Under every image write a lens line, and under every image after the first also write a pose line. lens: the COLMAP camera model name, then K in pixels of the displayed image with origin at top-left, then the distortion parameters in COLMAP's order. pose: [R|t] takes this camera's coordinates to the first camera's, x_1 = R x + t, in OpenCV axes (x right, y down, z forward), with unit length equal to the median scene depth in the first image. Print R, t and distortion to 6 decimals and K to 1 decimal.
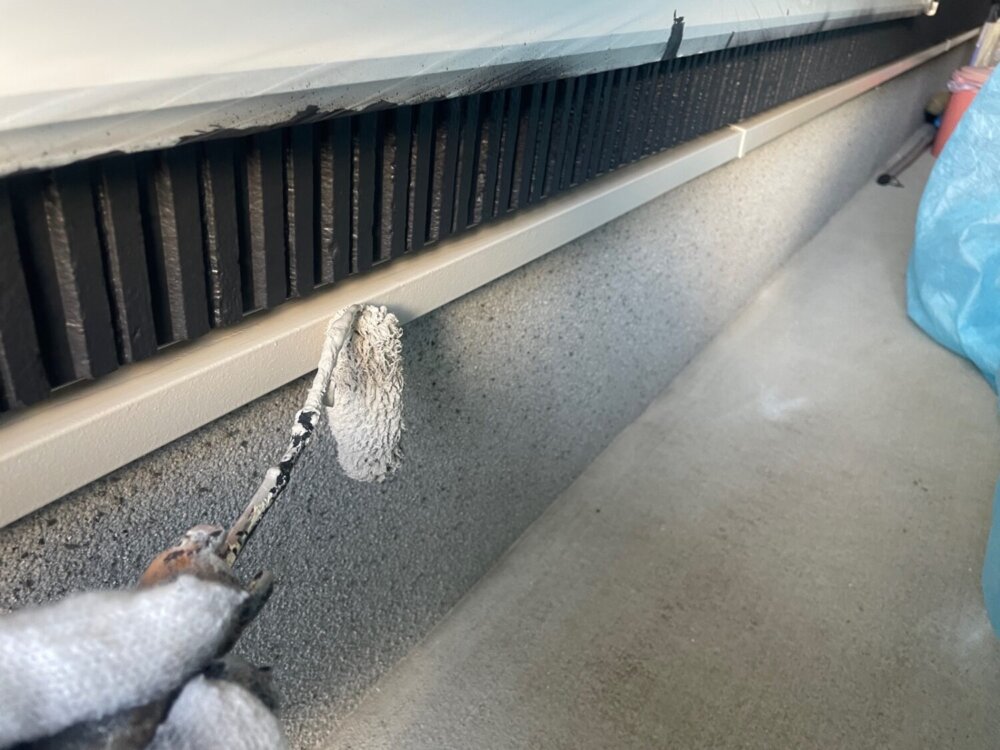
lens RADIAL K [[774.7, 0, 482.2], [0, 774.7, 375.5], [0, 0, 1]] dist [0.105090, -0.131572]
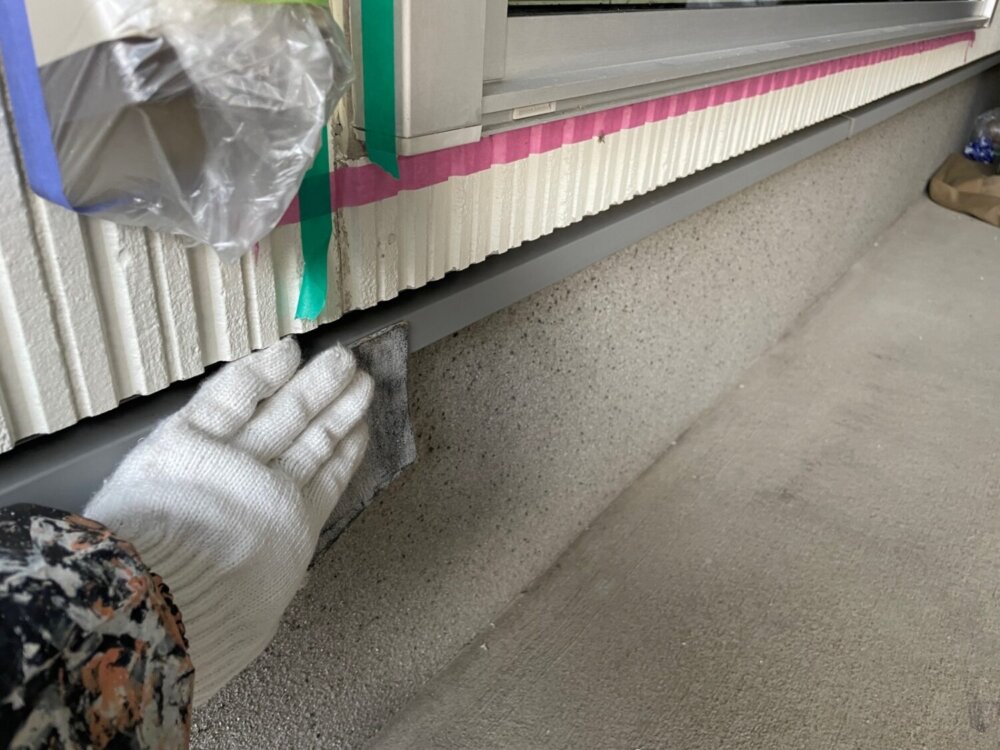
lens RADIAL K [[774.7, 0, 482.2], [0, 774.7, 375.5], [0, 0, 1]] dist [0.105090, -0.131572]
pose [[0.996514, -0.034326, -0.076038, -0.198812], [0.030061, 0.997947, -0.056546, 0.177154], [0.077823, 0.054063, 0.995500, -0.373319]]
